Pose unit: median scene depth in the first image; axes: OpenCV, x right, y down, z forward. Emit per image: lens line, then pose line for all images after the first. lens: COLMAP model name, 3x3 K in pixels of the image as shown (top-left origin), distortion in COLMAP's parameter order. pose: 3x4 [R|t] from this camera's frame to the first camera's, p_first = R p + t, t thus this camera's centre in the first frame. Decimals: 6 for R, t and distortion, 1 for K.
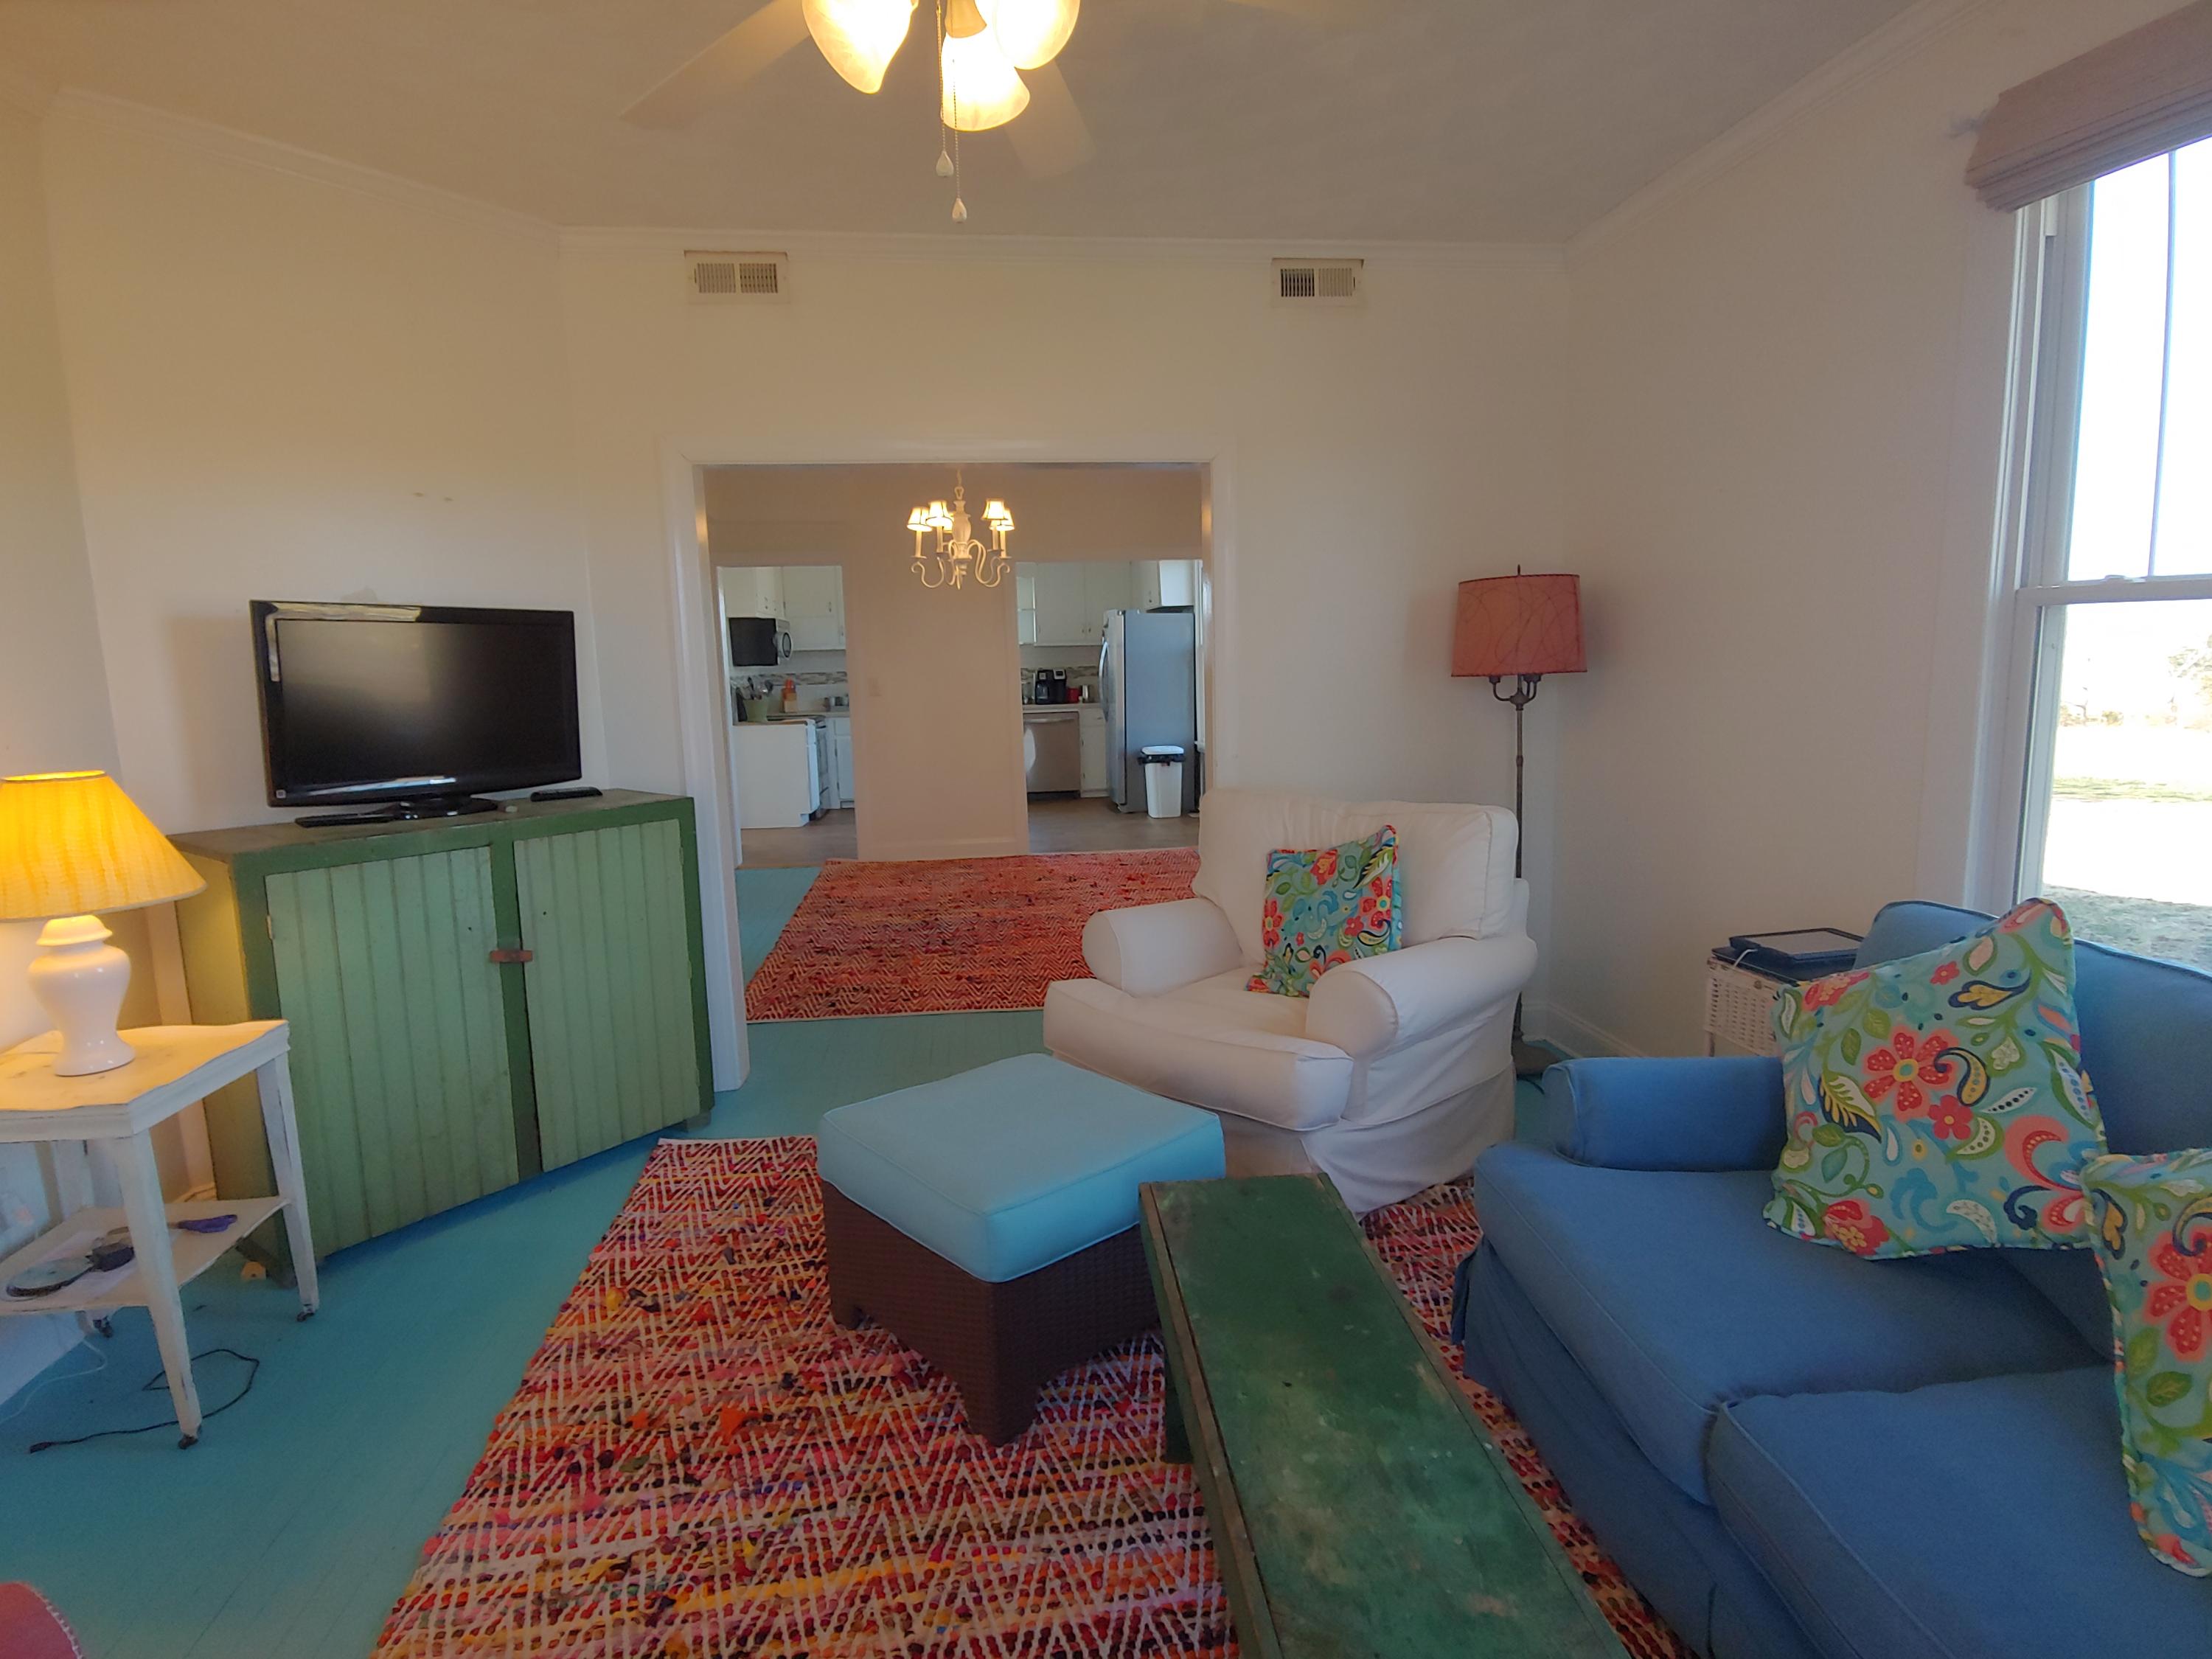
lens RADIAL K [[1150.0, 0, 1097.7], [0, 1150.0, 819.1], [0, 0, 1]] dist [0.000108, -0.007190]
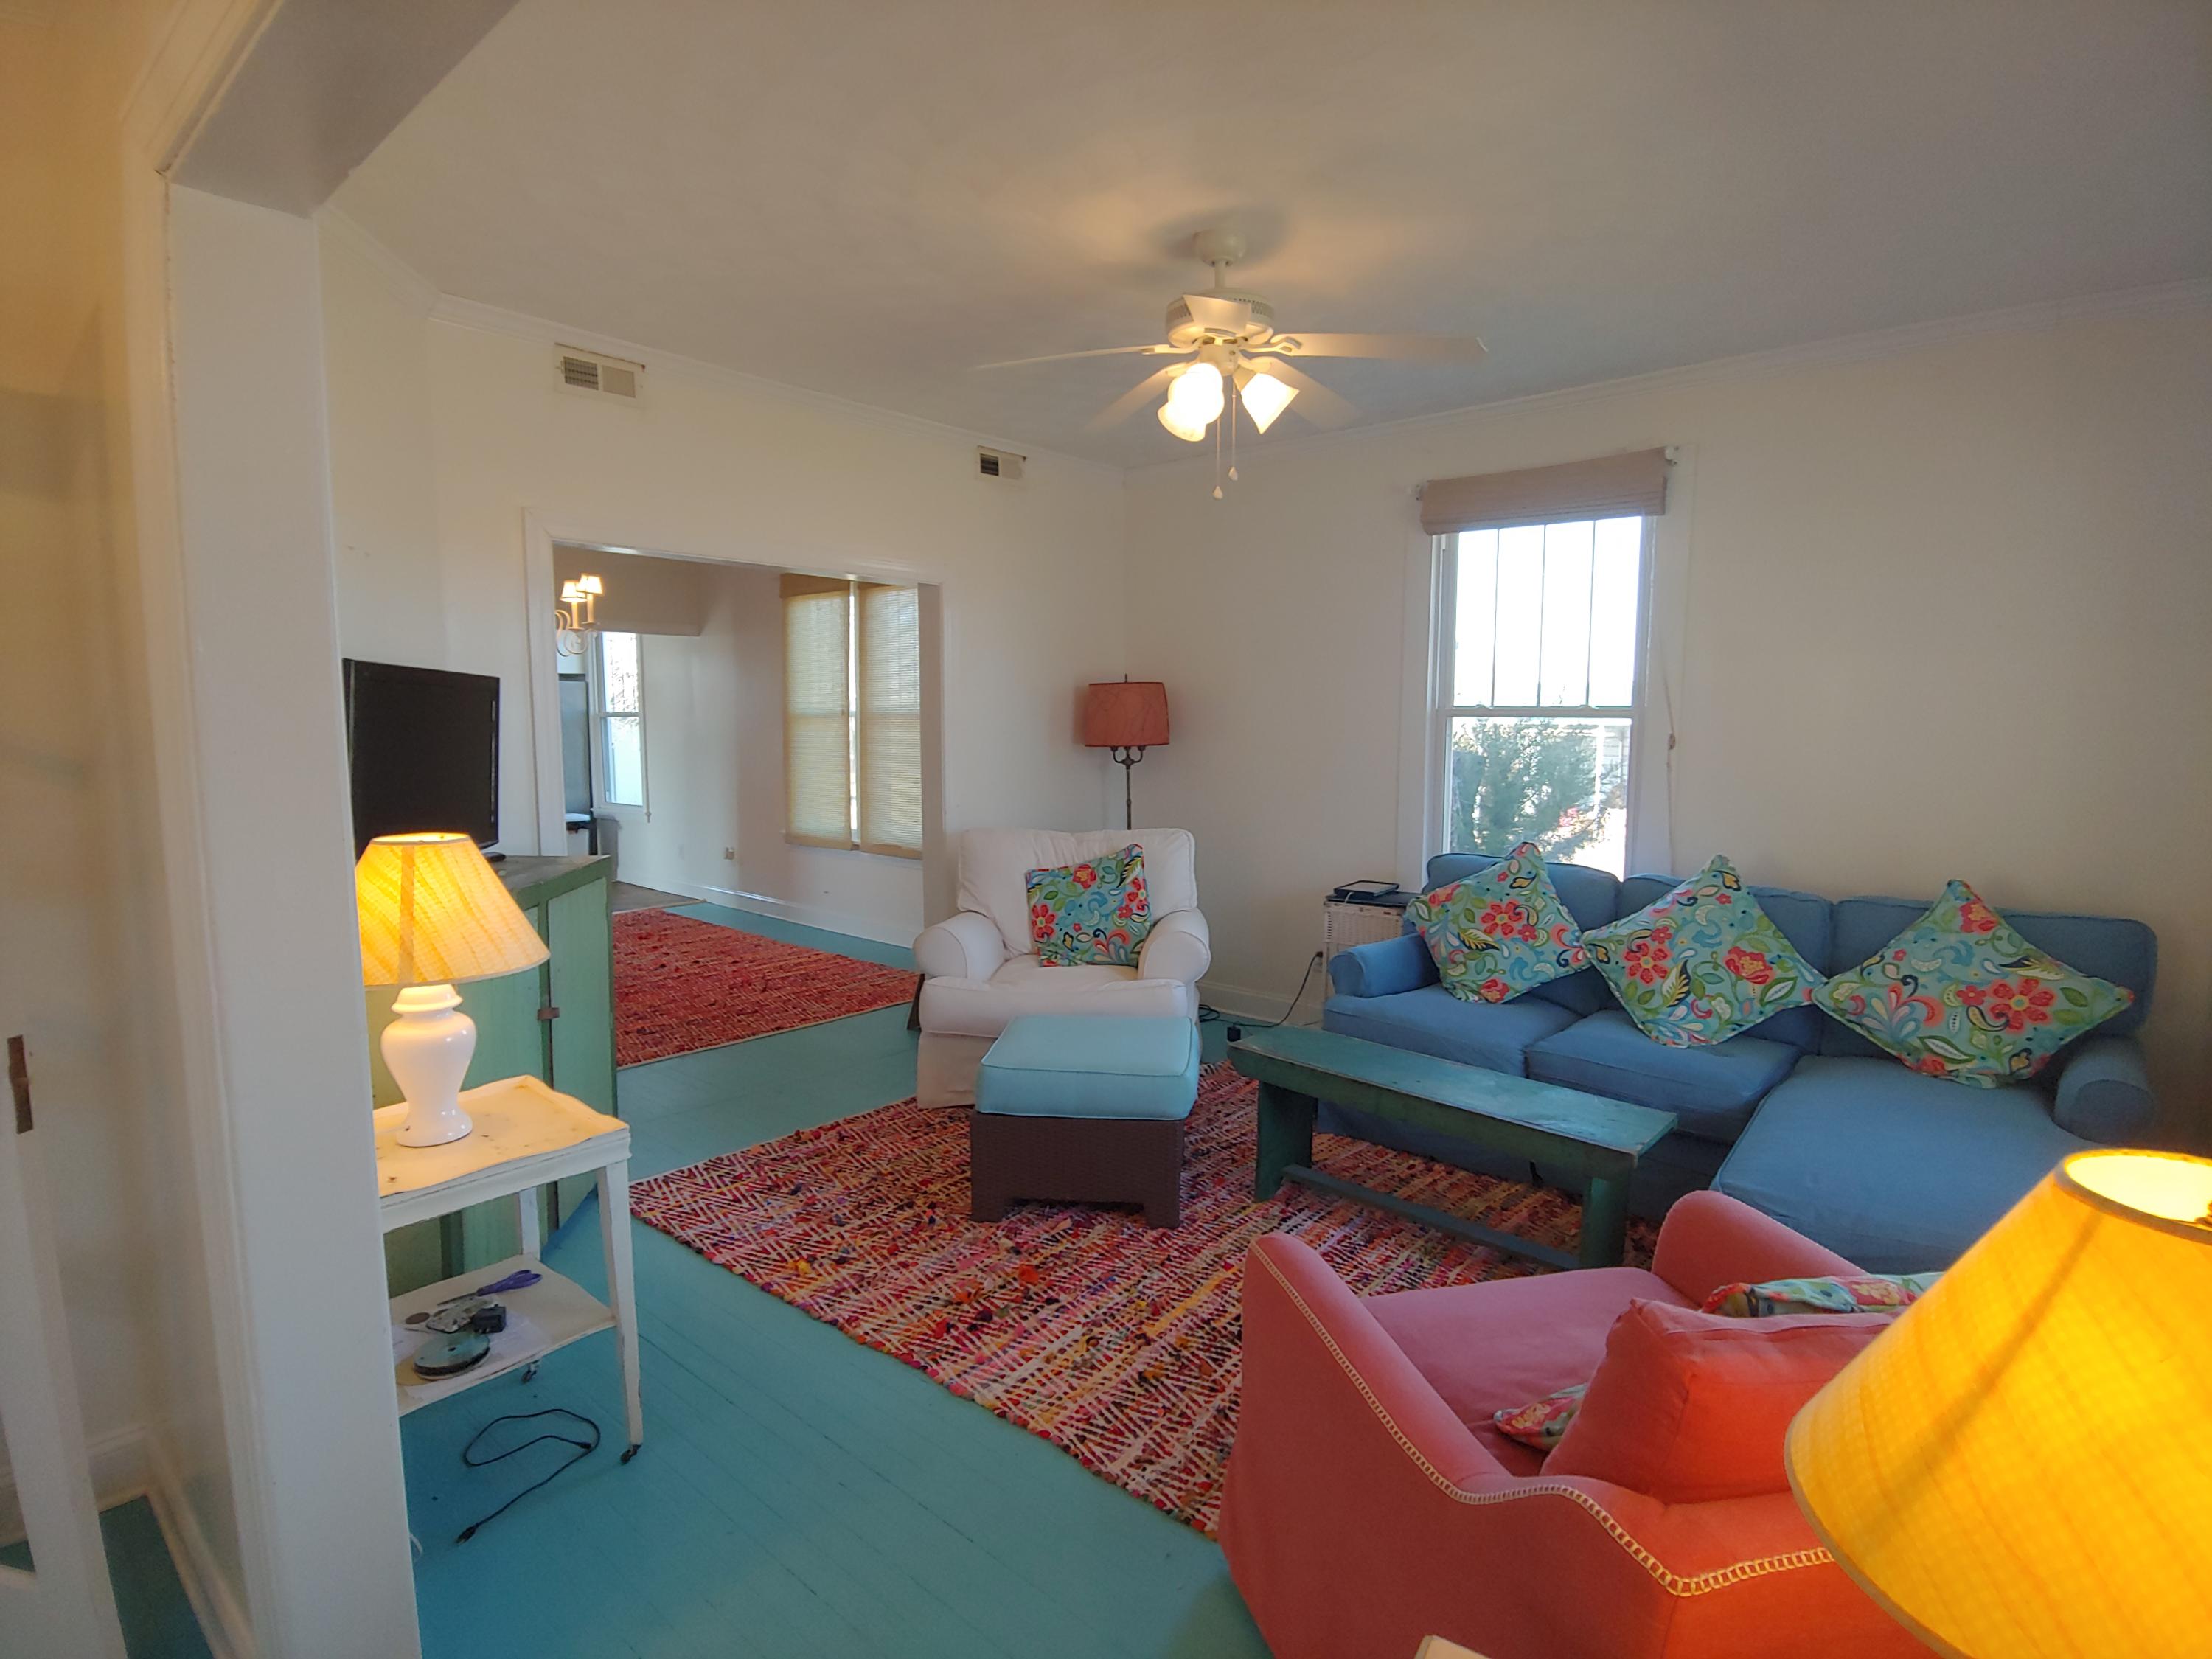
lens RADIAL K [[1115.9, 0, 1106.0], [0, 1115.9, 829.5], [0, 0, 1]] dist [-0.001785, 0.001391]
pose [[0.735526, -0.045618, 0.675959, -1.167131], [0.077553, 0.996841, -0.017113, 0.012691], [-0.673044, 0.065010, 0.736740, -0.111929]]
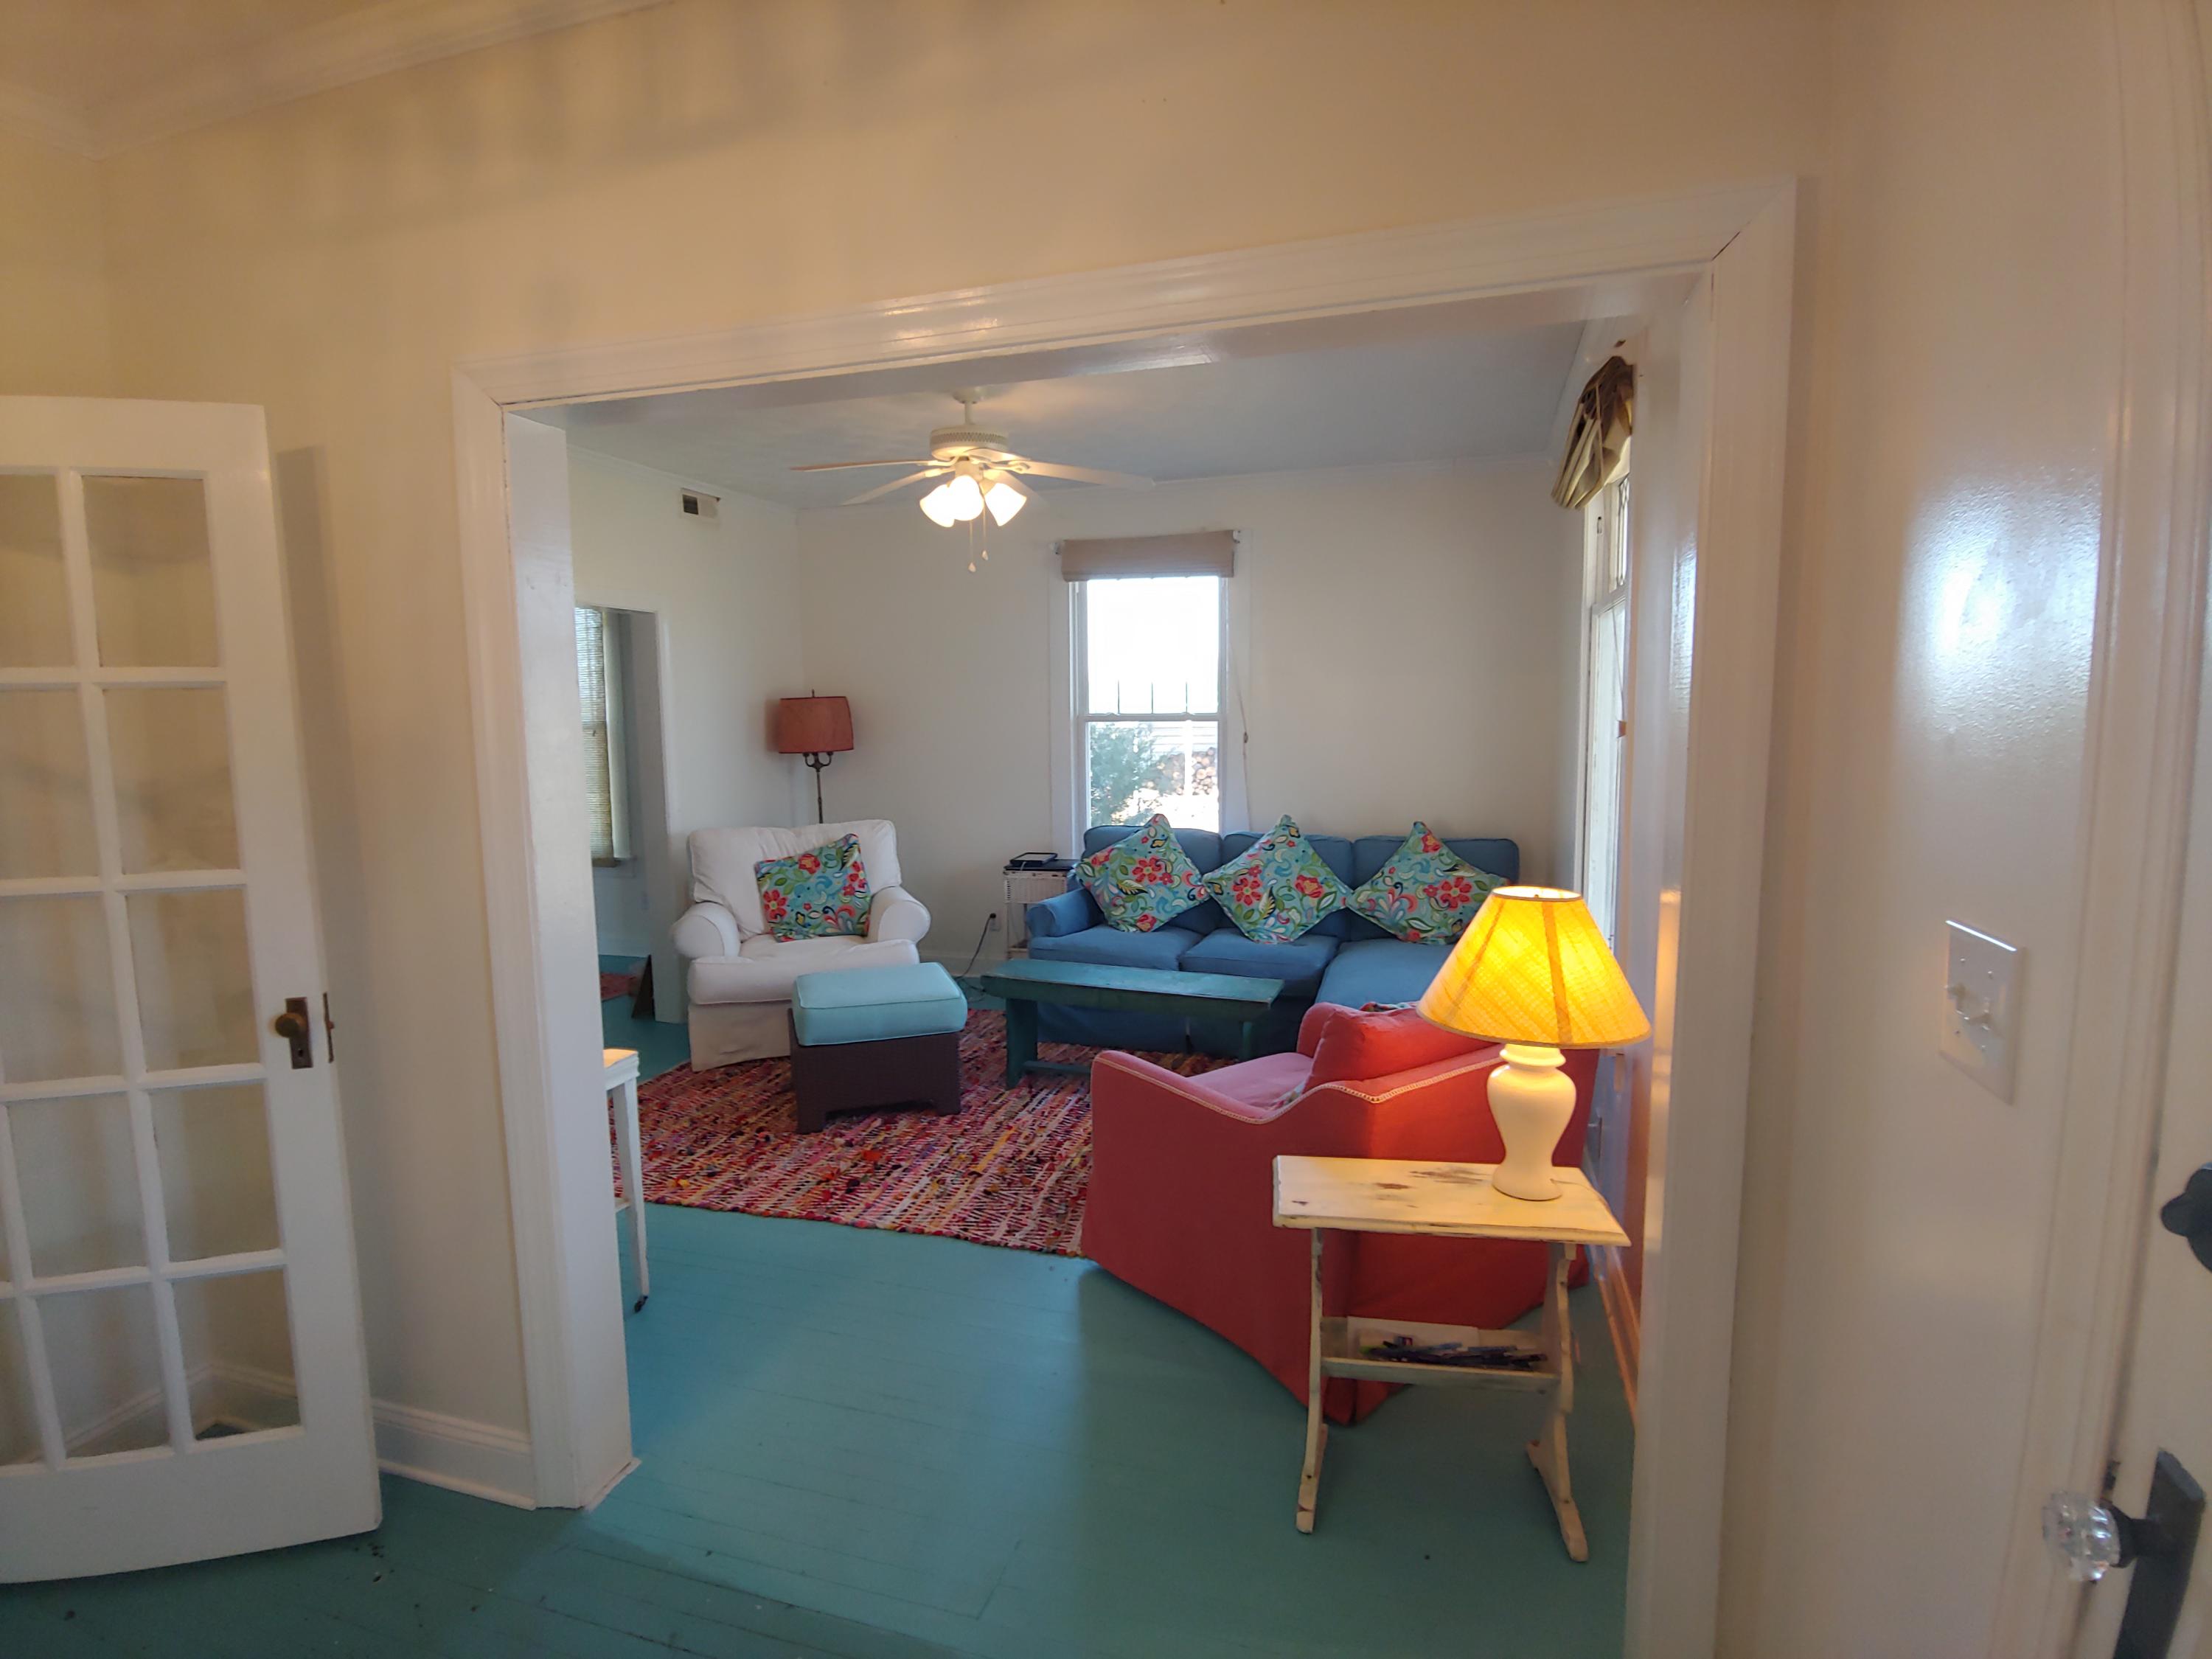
lens RADIAL K [[1123.9, 0, 1106.0], [0, 1123.9, 829.5], [0, 0, 1]] dist [-0.004210, -0.014402]
pose [[0.405173, -0.082190, 0.910538, -1.808968], [0.132398, 0.990727, 0.030514, -0.003131], [-0.904603, 0.108190, 0.412297, -0.160580]]
